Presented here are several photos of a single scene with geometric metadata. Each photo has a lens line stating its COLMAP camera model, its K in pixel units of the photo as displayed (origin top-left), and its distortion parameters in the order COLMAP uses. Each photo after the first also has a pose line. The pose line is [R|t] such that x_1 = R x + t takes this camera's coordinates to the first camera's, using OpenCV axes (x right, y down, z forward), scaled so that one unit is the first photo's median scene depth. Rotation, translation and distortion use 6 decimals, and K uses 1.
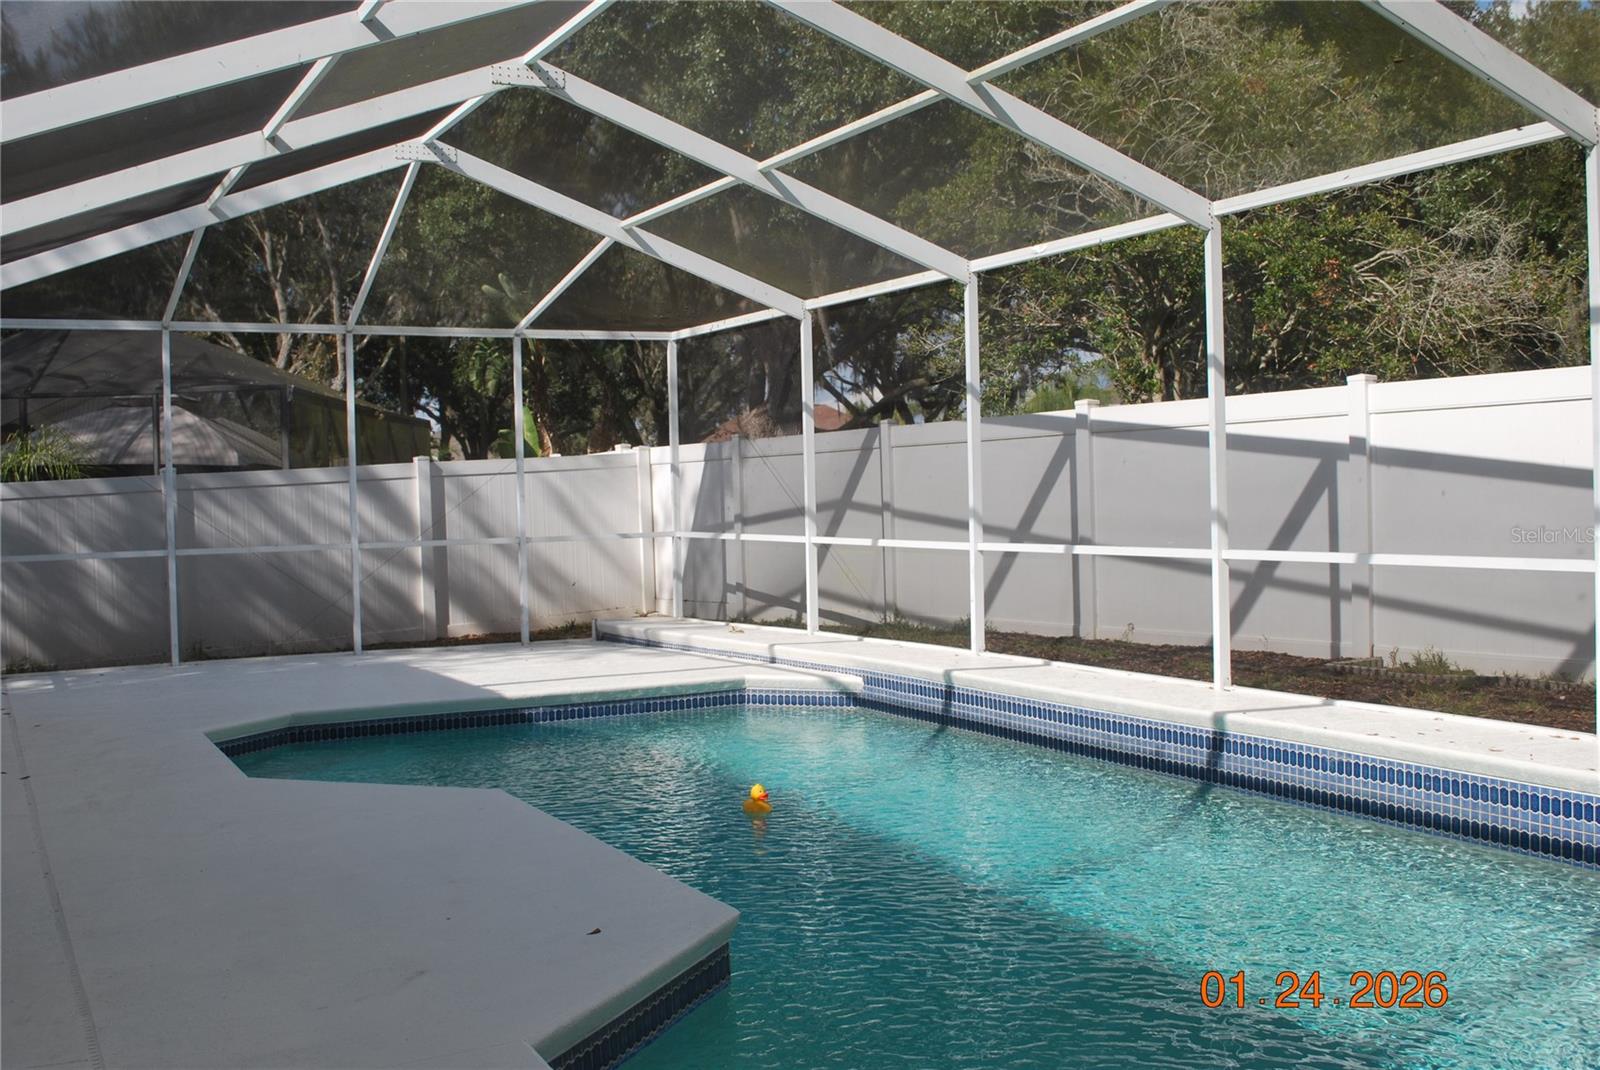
lens RADIAL K [[1651.3, 0, 800.0], [0, 1651.3, 535.0], [0, 0, 1]] dist [-0.001731, -0.011053]
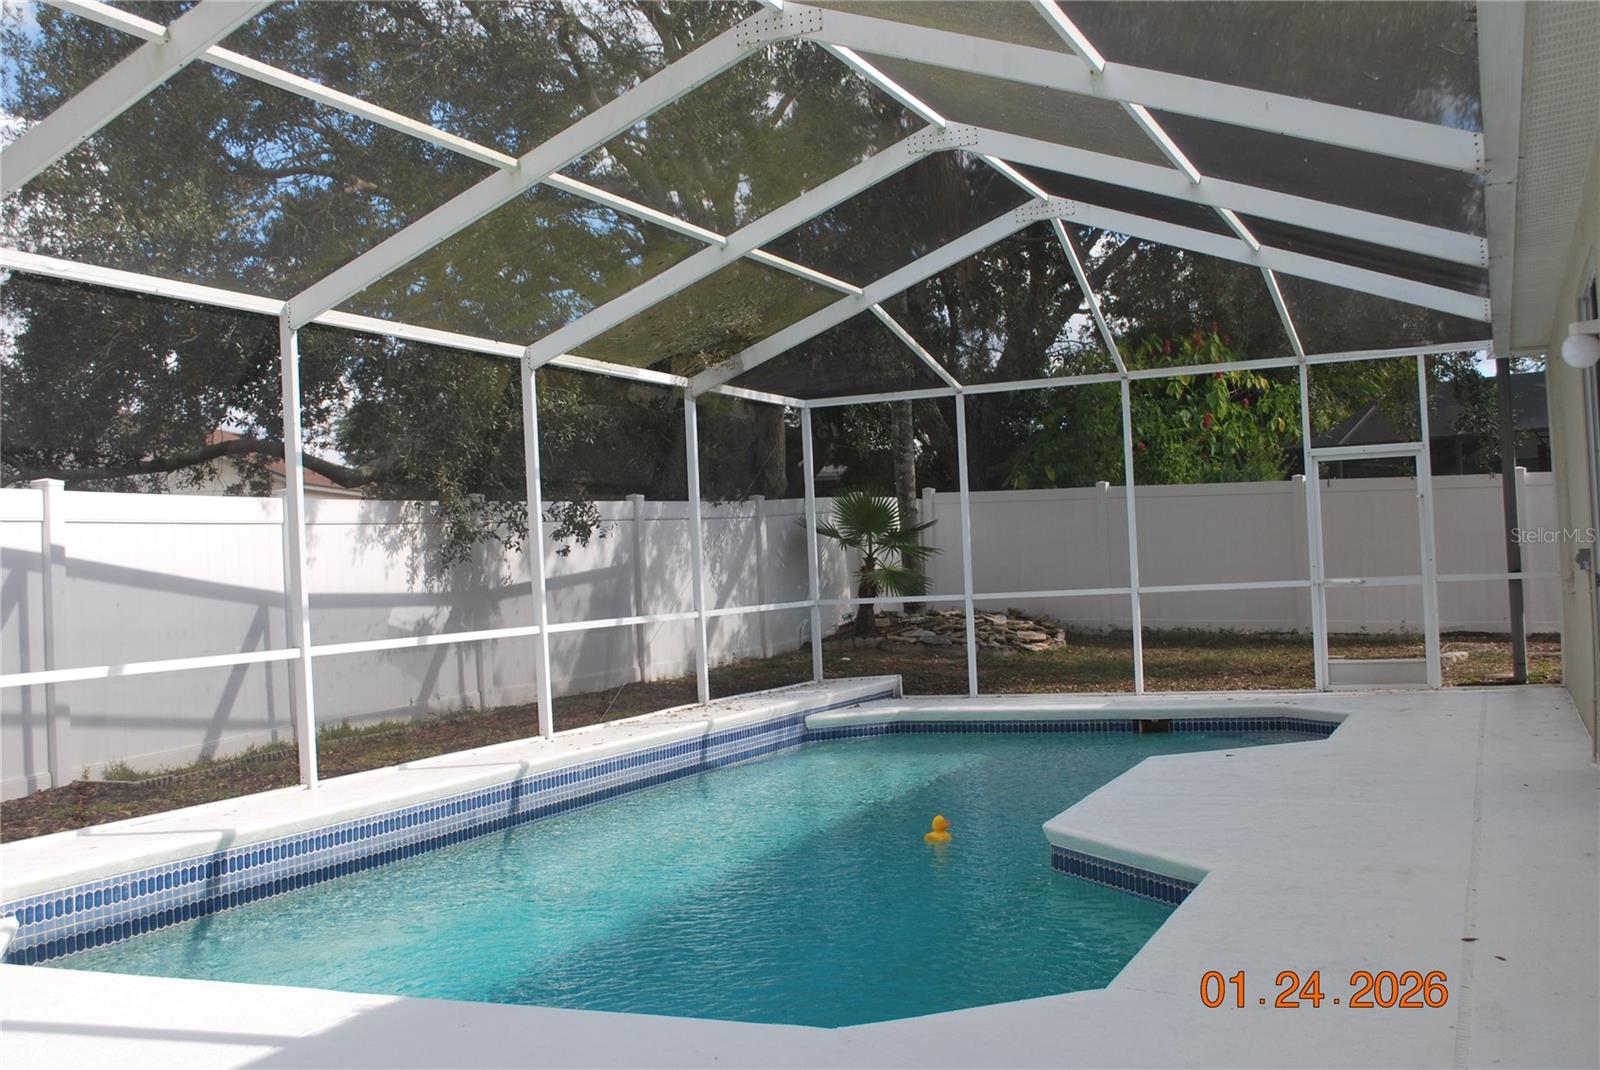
lens RADIAL K [[1651.3, 0, 800.0], [0, 1651.3, 535.0], [0, 0, 1]] dist [-0.001731, -0.011053]
pose [[-0.640560, 0.062713, 0.765343, -0.700784], [0.071607, 0.997195, -0.021779, -0.016372], [-0.764562, 0.040854, -0.643254, 1.385570]]
